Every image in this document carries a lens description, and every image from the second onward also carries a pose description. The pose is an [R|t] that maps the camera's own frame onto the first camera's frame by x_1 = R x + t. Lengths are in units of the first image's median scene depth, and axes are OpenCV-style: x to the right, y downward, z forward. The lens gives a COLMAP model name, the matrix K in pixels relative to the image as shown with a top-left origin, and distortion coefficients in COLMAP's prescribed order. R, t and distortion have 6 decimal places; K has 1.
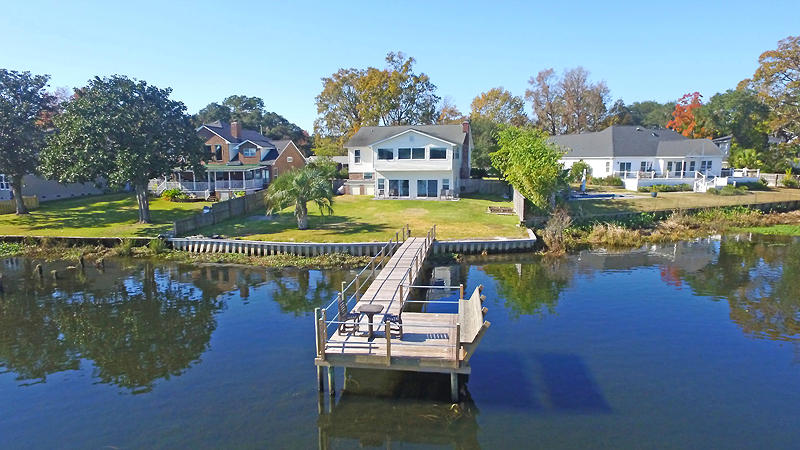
lens RADIAL K [[463.5, 0, 400.0], [0, 463.5, 225.0], [0, 0, 1]] dist [0.001745, 0.002172]
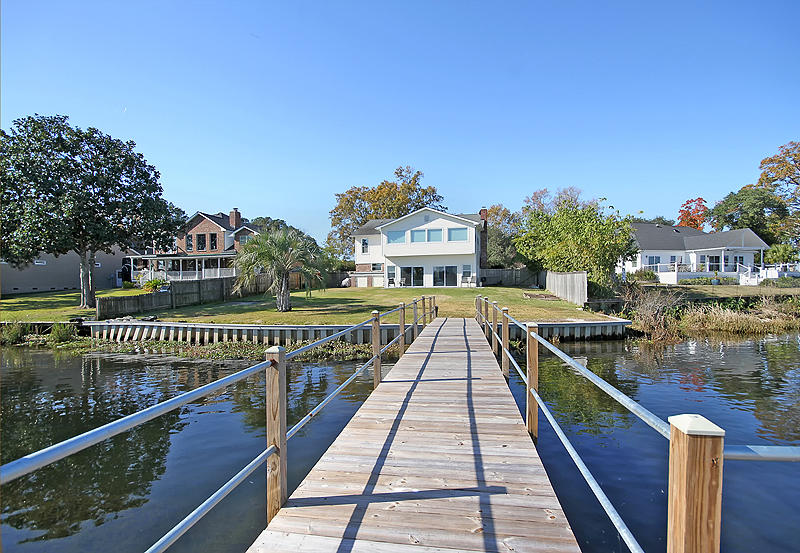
lens RADIAL K [[373.0, 0, 399.1], [0, 373.0, 296.6], [0, 0, 1]] dist [-0.002067, -0.000876]
pose [[0.999909, 0.001497, -0.013379, -0.015333], [-0.003012, 0.993476, -0.113999, 0.035359], [0.013121, 0.114029, 0.993391, 0.292120]]
